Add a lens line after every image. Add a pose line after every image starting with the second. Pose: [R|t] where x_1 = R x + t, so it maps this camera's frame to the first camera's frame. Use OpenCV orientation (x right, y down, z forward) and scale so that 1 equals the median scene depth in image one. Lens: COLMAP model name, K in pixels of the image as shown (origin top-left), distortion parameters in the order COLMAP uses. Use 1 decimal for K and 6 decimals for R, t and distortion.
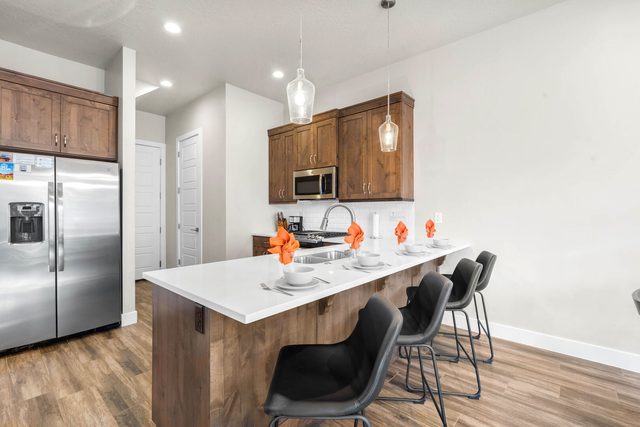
lens RADIAL K [[293.1, 0, 320.0], [0, 293.1, 213.5], [0, 0, 1]] dist [0.000614, -0.000088]
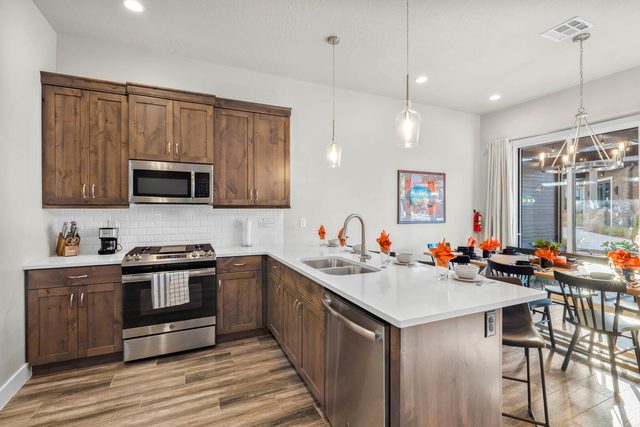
lens RADIAL K [[293.1, 0, 320.0], [0, 293.1, 213.5], [0, 0, 1]] dist [0.000614, -0.000088]
pose [[0.414677, -0.006368, 0.909947, -0.576425], [0.009957, 0.999947, 0.002460, -0.021979], [-0.909914, 0.008040, 0.414718, 0.382433]]
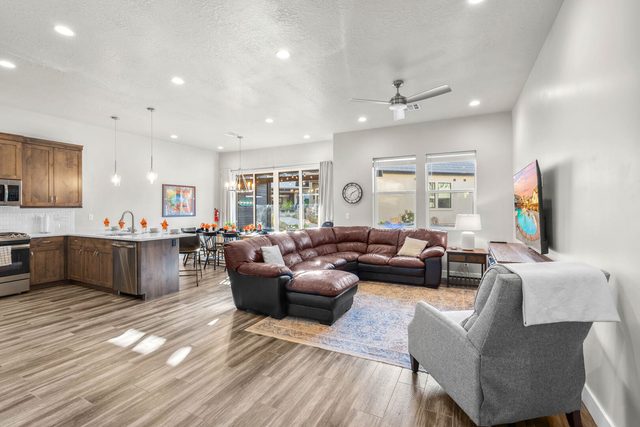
lens RADIAL K [[288.5, 0, 317.9], [0, 288.5, 208.5], [0, 0, 1]] dist [-0.002886, -0.000785]
pose [[-0.239896, 0.001013, 0.970798, -1.489079], [0.014084, 0.999898, 0.002437, -0.020912], [-0.970697, 0.014257, -0.239885, 0.037206]]
